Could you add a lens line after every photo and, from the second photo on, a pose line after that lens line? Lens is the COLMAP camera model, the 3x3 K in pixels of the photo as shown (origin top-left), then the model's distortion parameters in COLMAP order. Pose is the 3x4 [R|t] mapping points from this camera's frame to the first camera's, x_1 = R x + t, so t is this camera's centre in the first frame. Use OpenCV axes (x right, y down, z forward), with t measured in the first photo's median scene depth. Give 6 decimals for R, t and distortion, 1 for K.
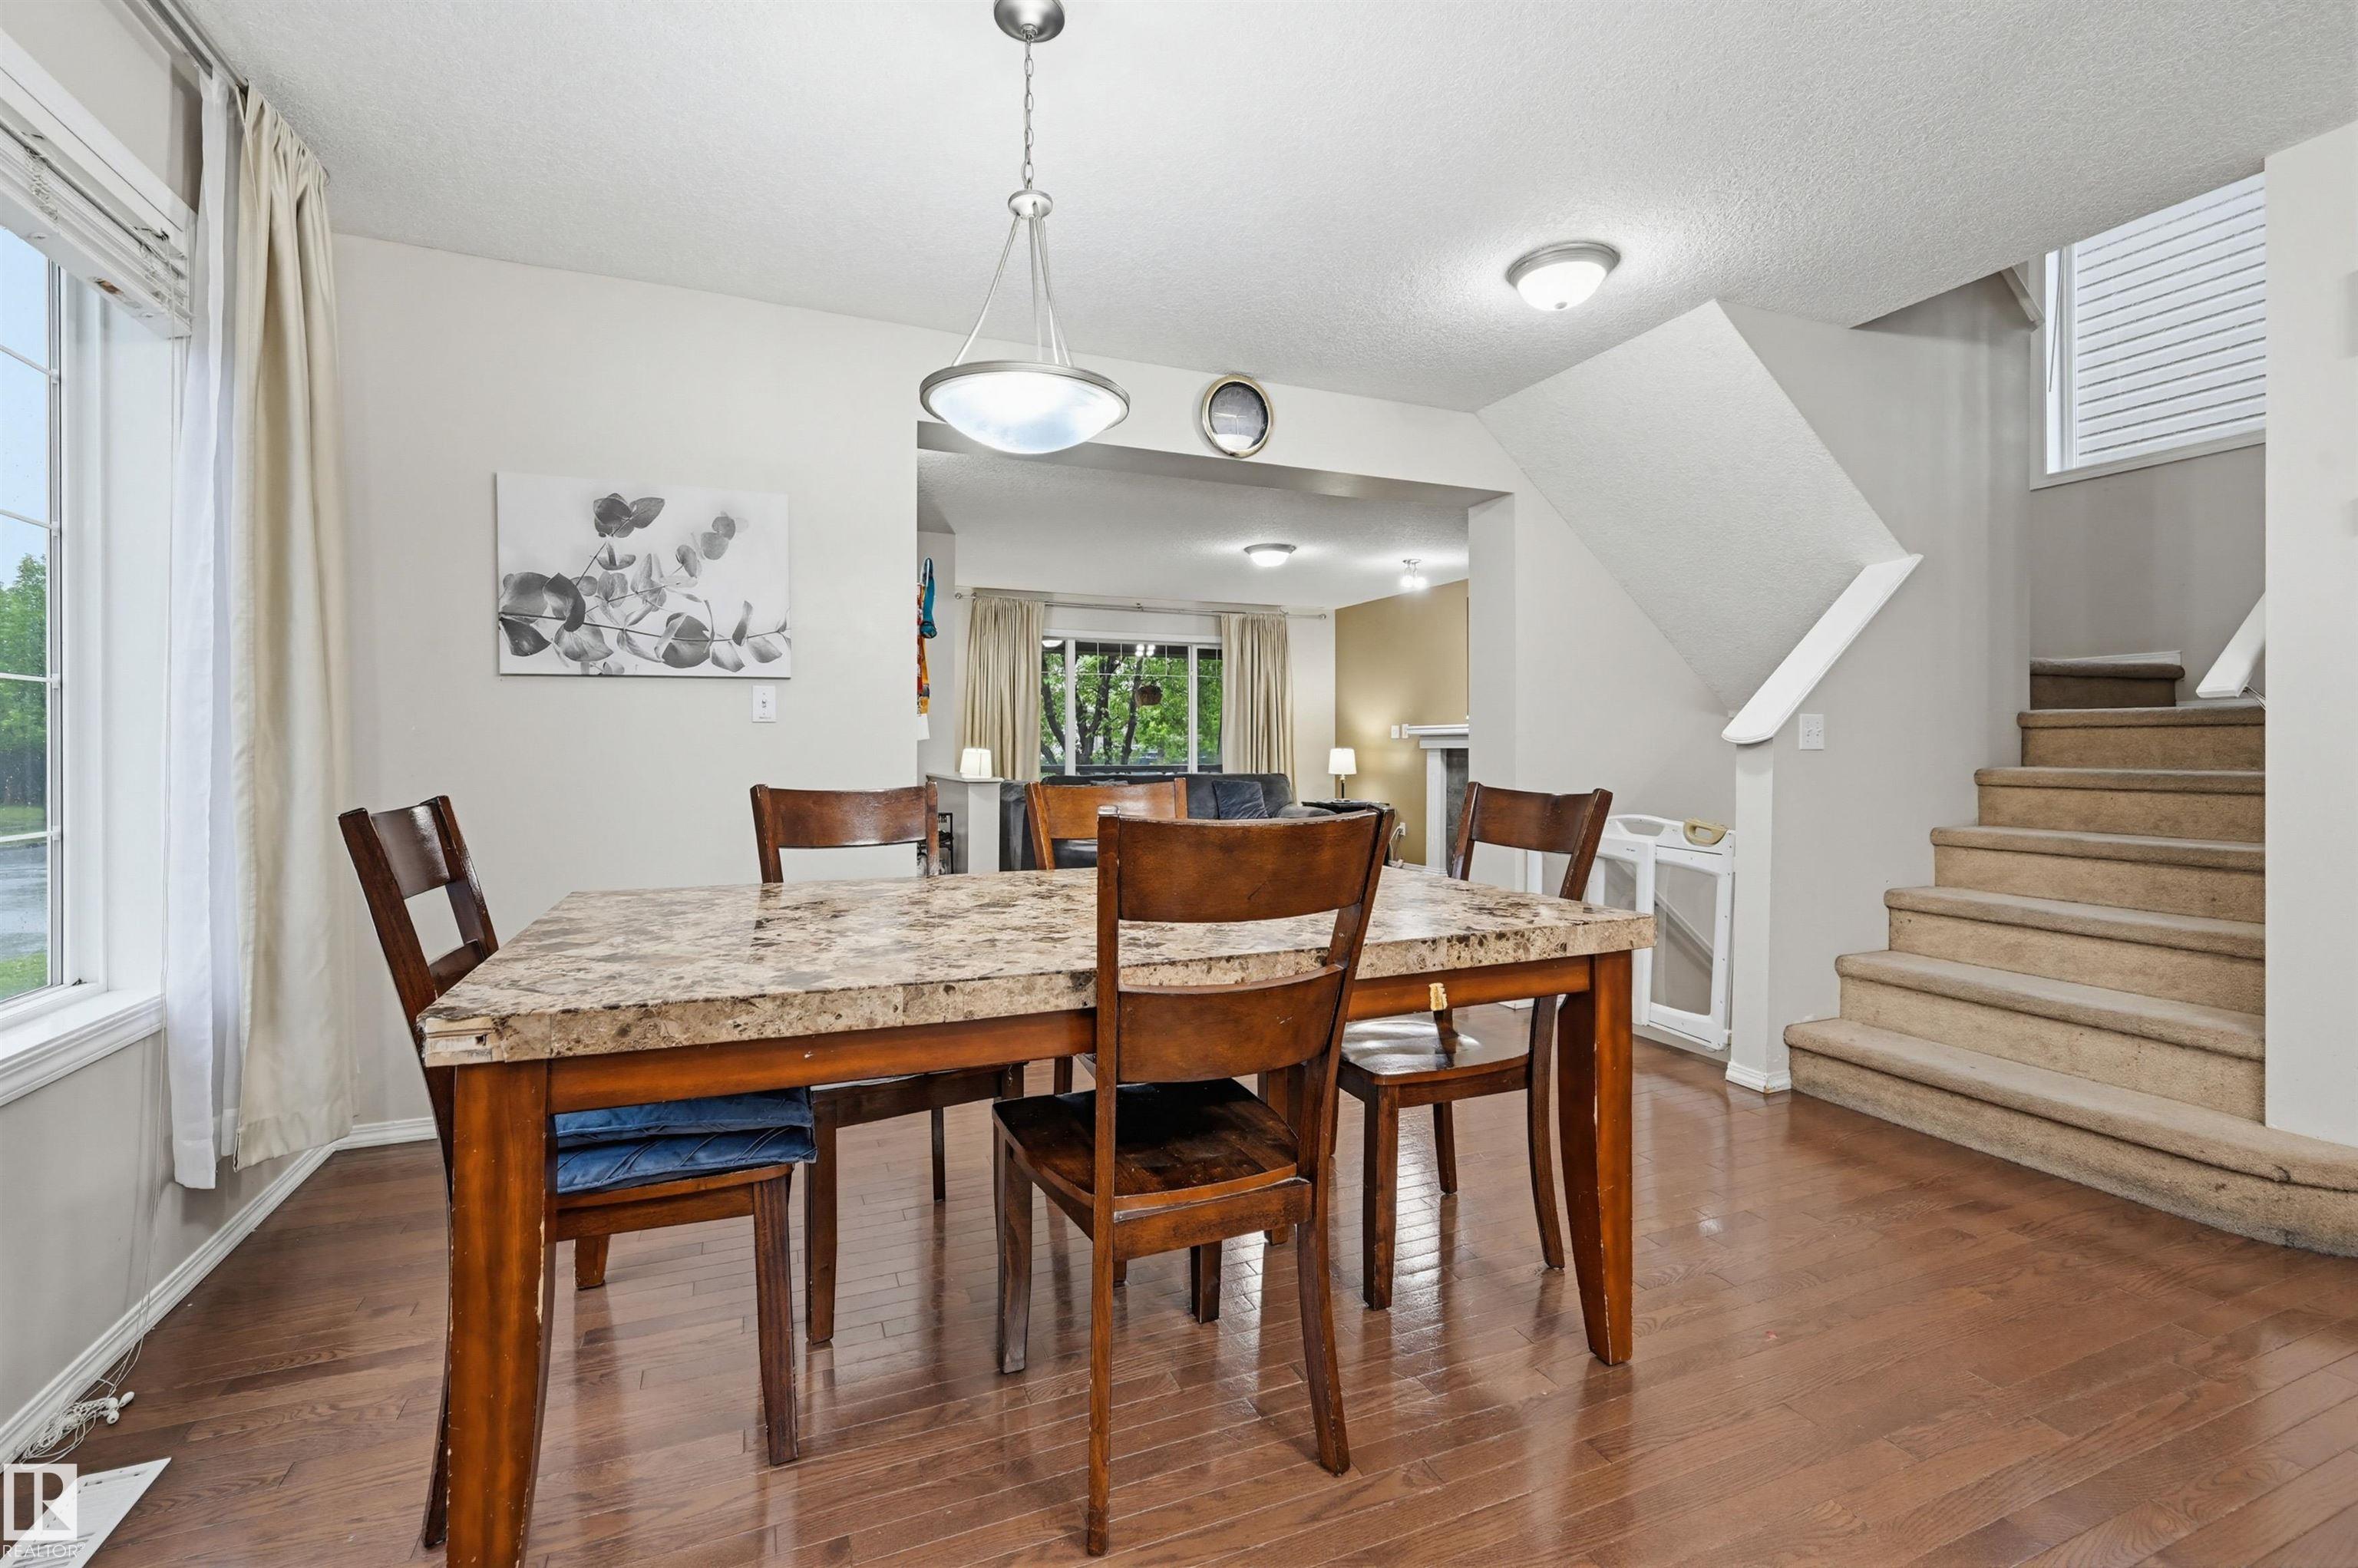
lens RADIAL K [[1013.2, 0, 1162.1], [0, 1013.2, 755.0], [0, 0, 1]] dist [0.000262, 0.000218]
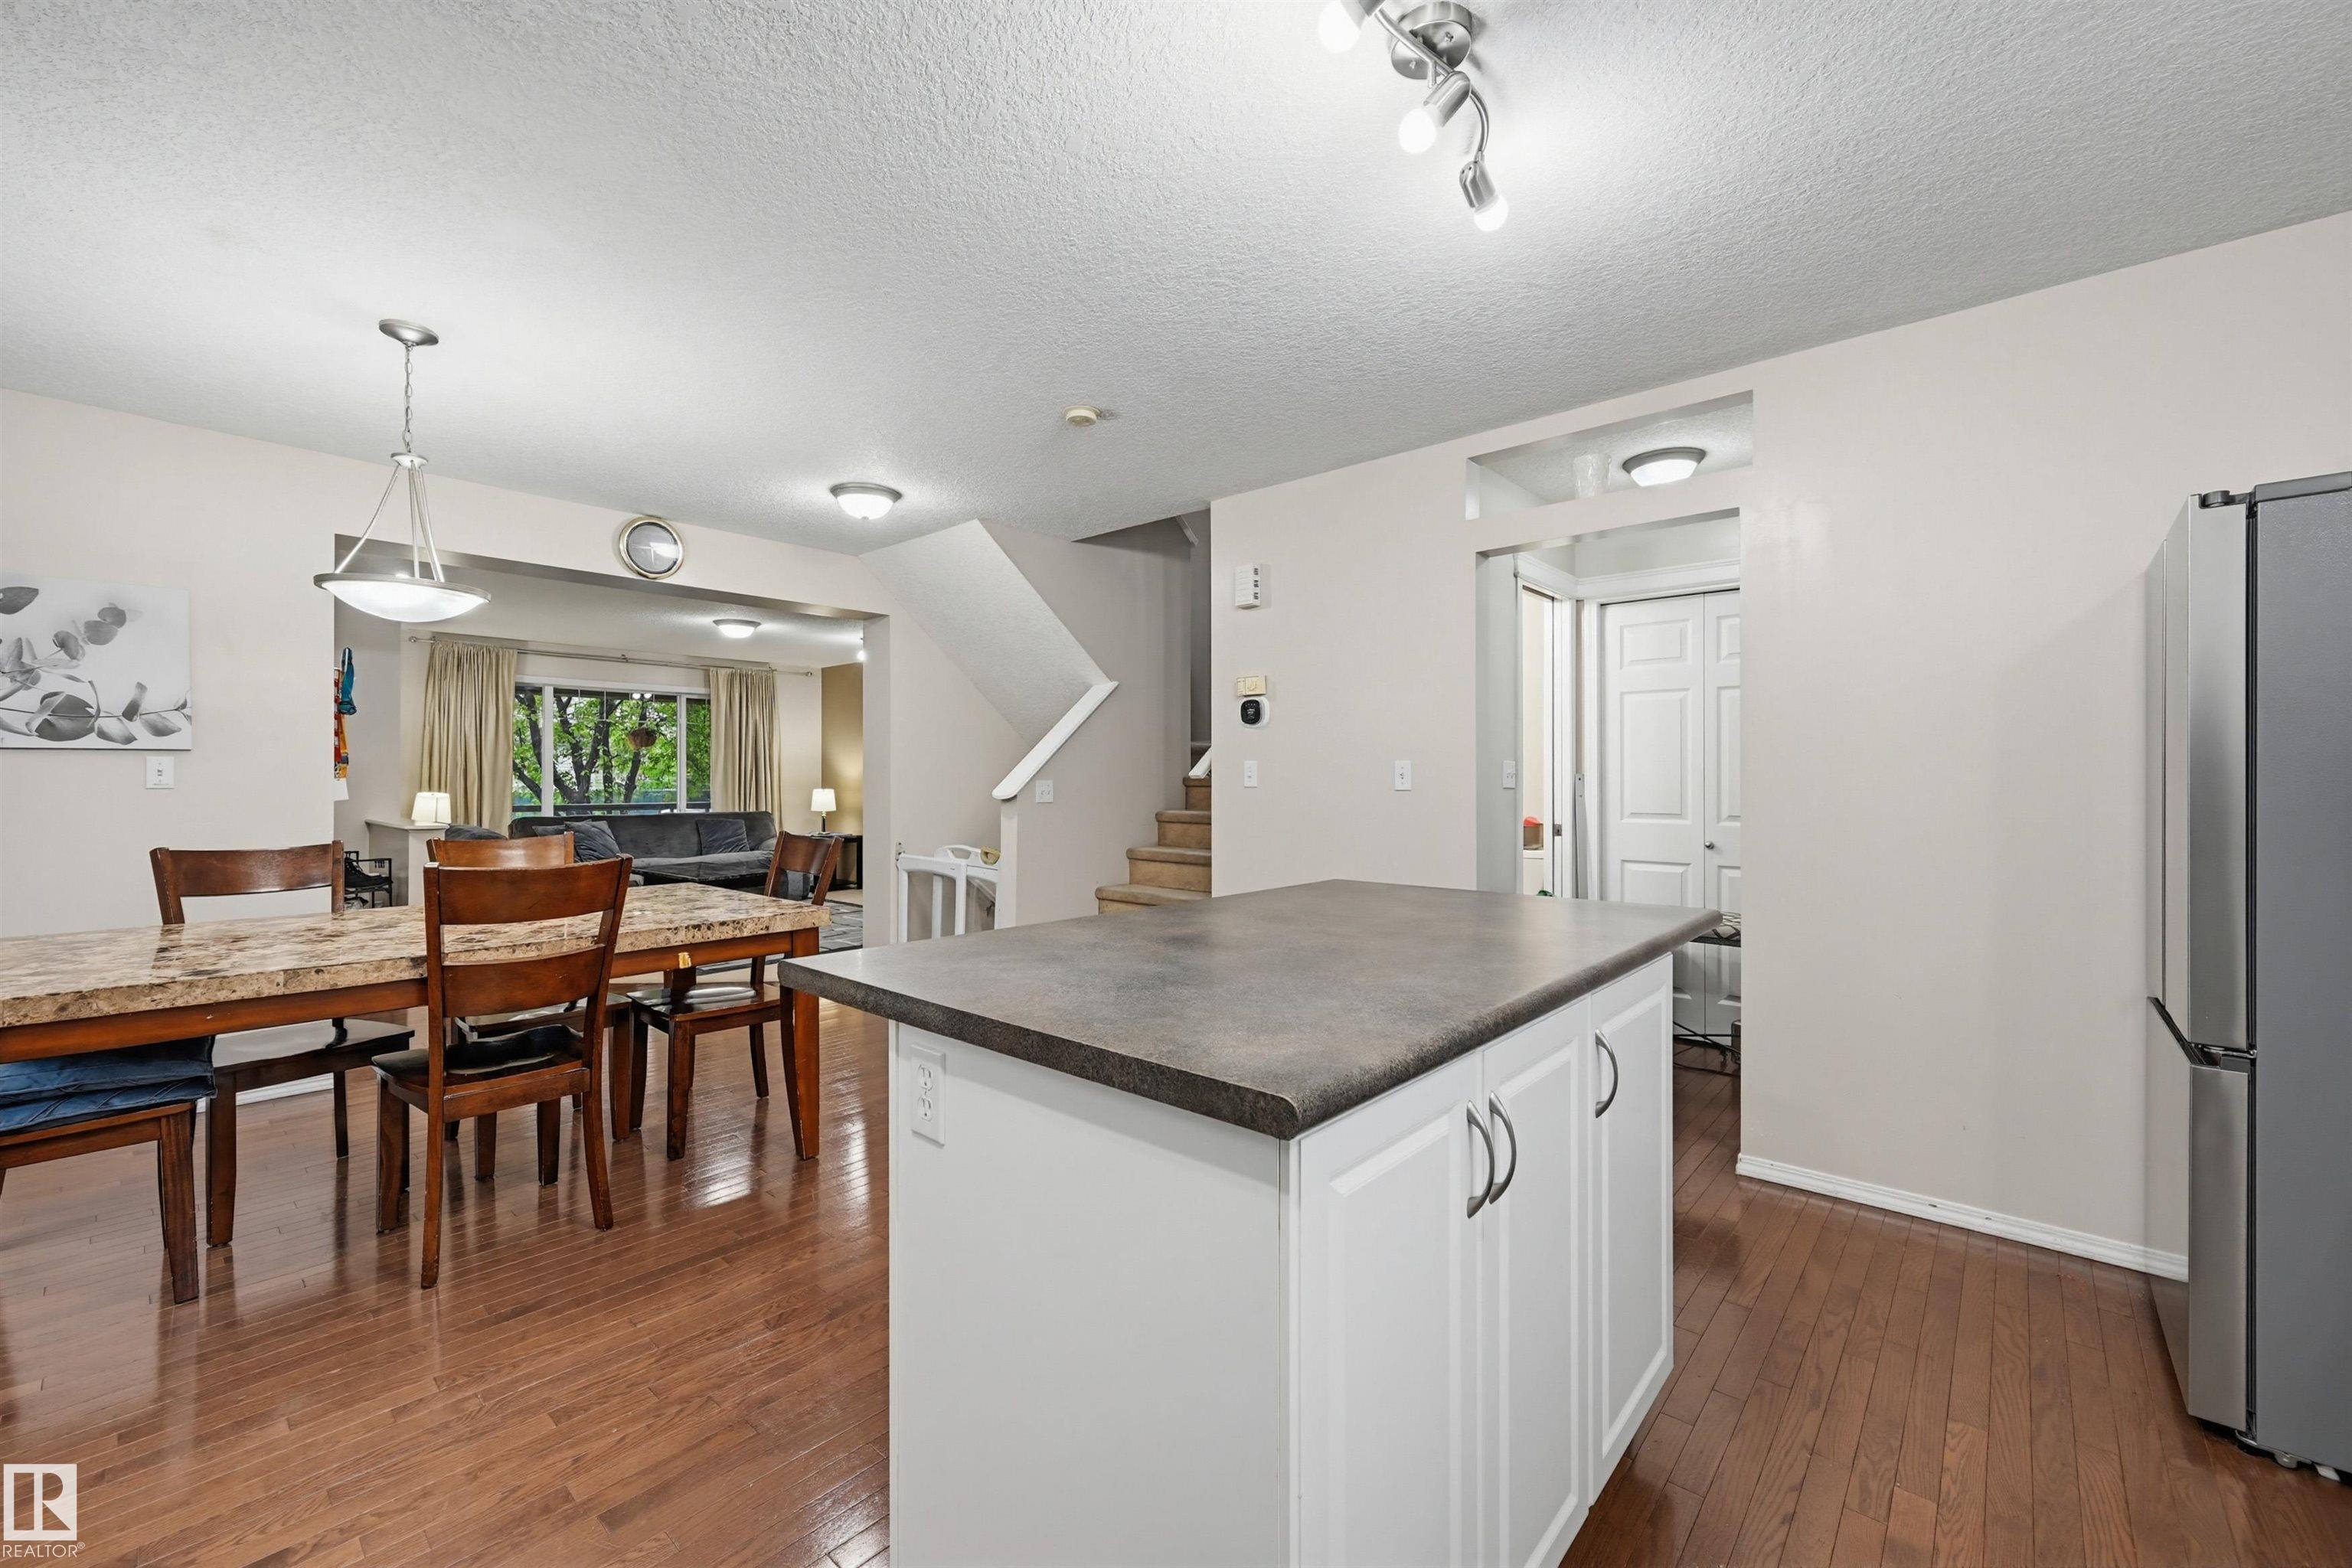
lens RADIAL K [[948.4, 0, 1157.4], [0, 948.4, 778.8], [0, 0, 1]] dist [0.000679, 0.000553]
pose [[0.901713, 0.001368, 0.432334, 0.168221], [0.000993, 0.999986, -0.005233, -0.038811], [-0.432335, 0.005148, 0.901698, -0.479483]]
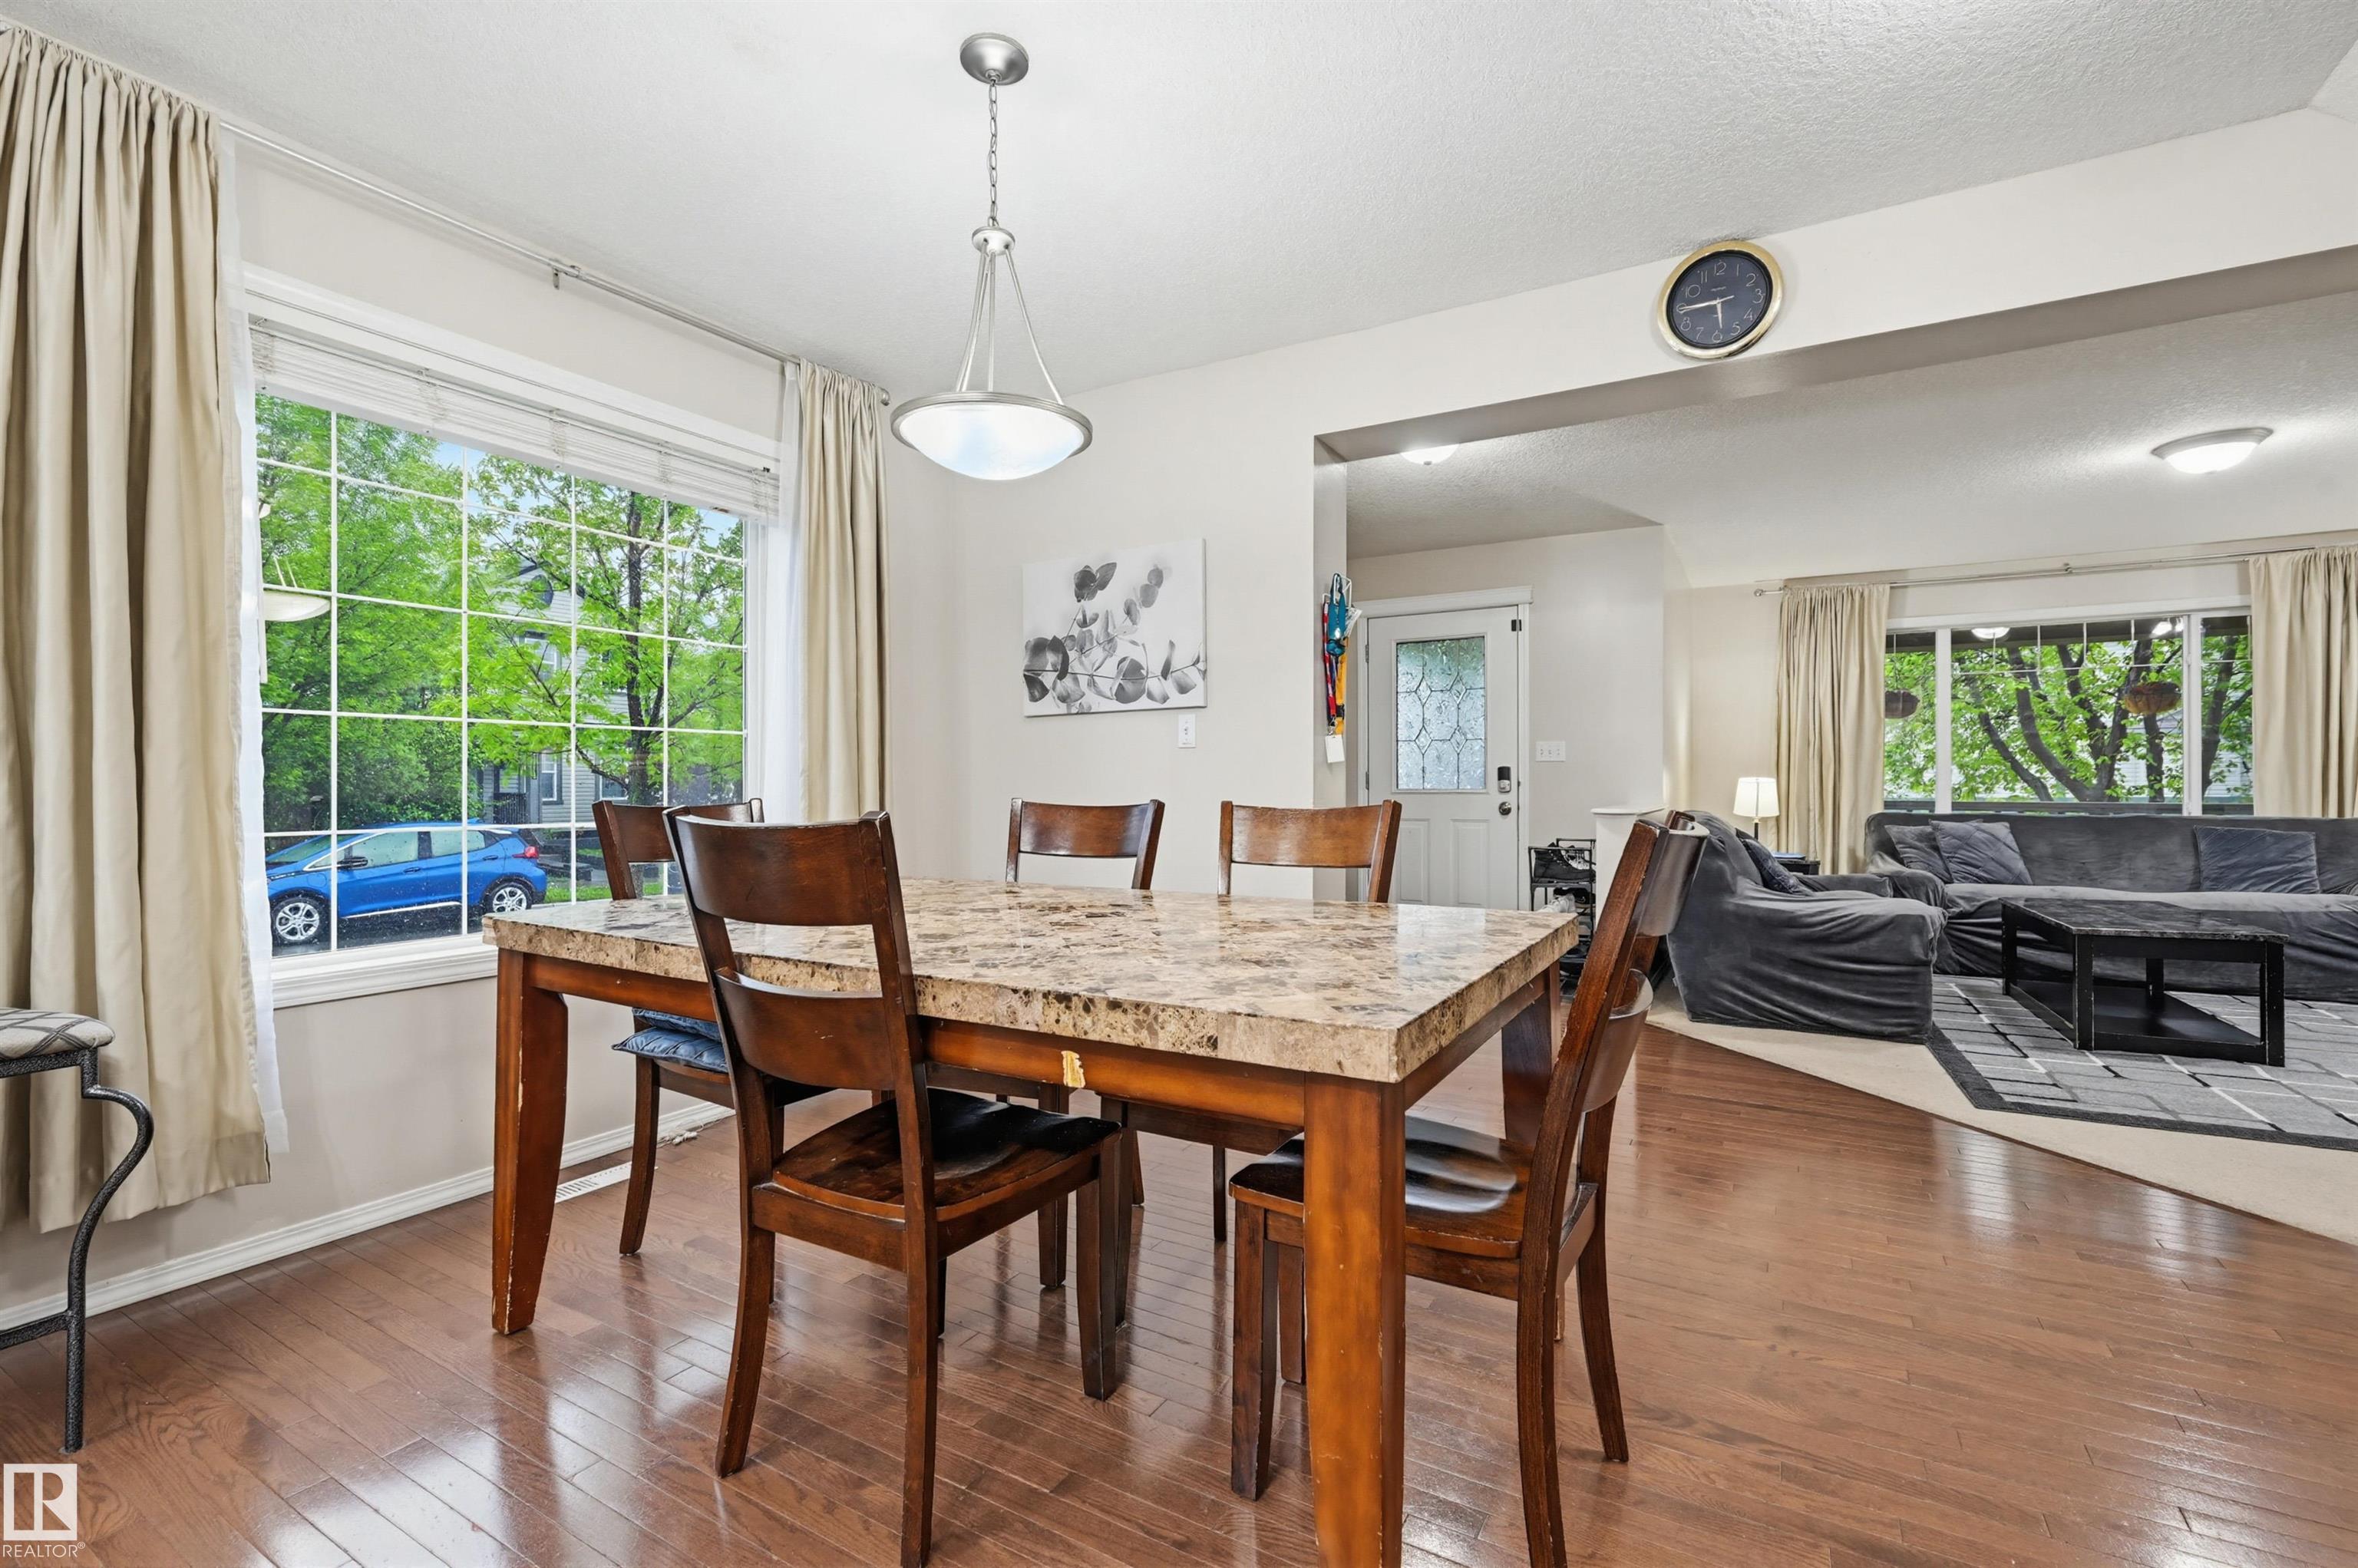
lens RADIAL K [[1036.5, 0, 1171.5], [0, 1036.5, 779.7], [0, 0, 1]] dist [-0.001048, 0.000120]
pose [[0.603005, -0.003075, -0.797731, 0.534269], [-0.004749, 0.999961, -0.007444, 0.012089], [0.797723, 0.008278, 0.602967, 0.324698]]
